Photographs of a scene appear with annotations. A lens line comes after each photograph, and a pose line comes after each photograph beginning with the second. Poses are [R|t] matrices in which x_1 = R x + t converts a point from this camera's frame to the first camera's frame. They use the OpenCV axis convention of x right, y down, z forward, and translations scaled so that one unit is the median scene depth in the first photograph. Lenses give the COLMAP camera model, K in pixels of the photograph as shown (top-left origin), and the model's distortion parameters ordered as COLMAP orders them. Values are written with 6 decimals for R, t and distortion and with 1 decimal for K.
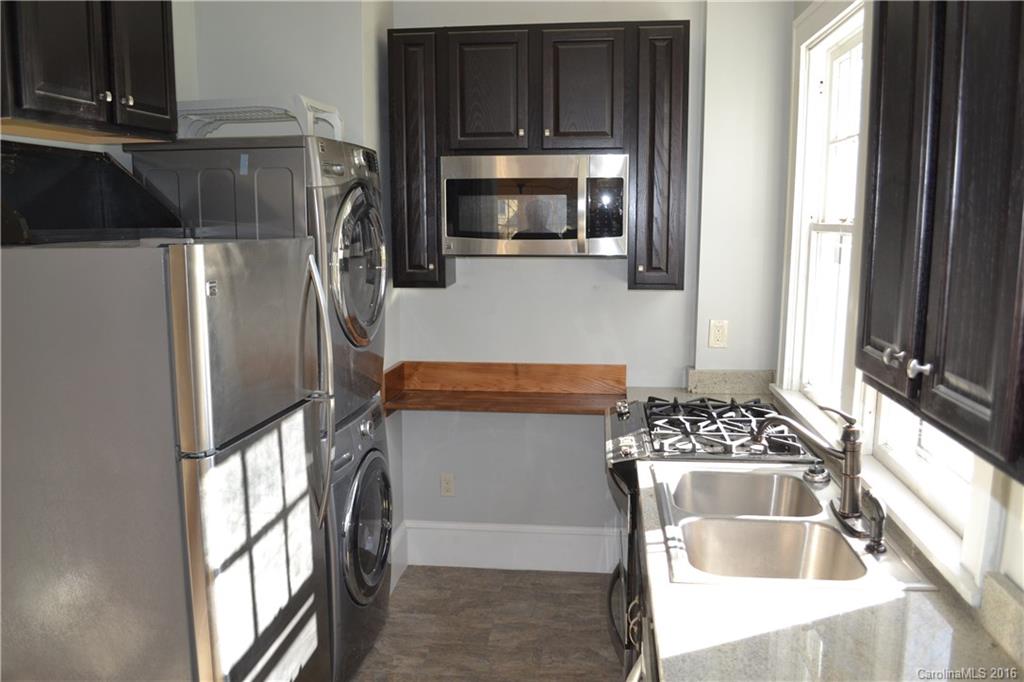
lens RADIAL K [[813.4, 0, 512.0], [0, 813.4, 341.0], [0, 0, 1]] dist [-0.080796, 0.001834]
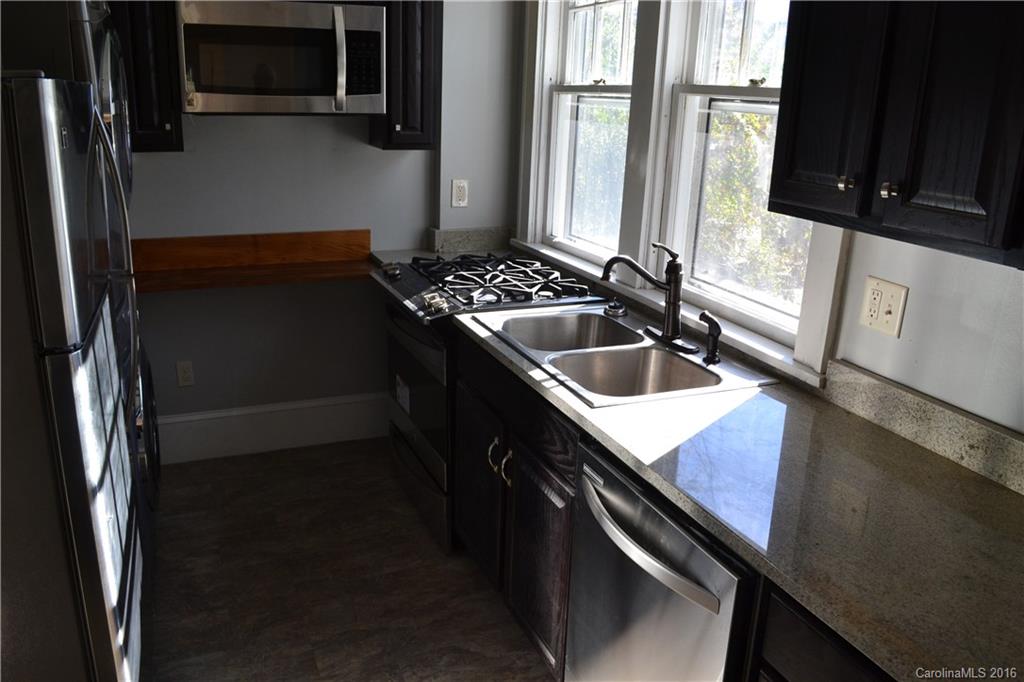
lens RADIAL K [[813.4, 0, 512.0], [0, 813.4, 341.0], [0, 0, 1]] dist [-0.080796, 0.001834]
pose [[0.872869, -0.114370, 0.474361, -0.266197], [0.042079, 0.986165, 0.160339, 0.018009], [-0.486136, -0.119995, 0.865606, 0.067509]]
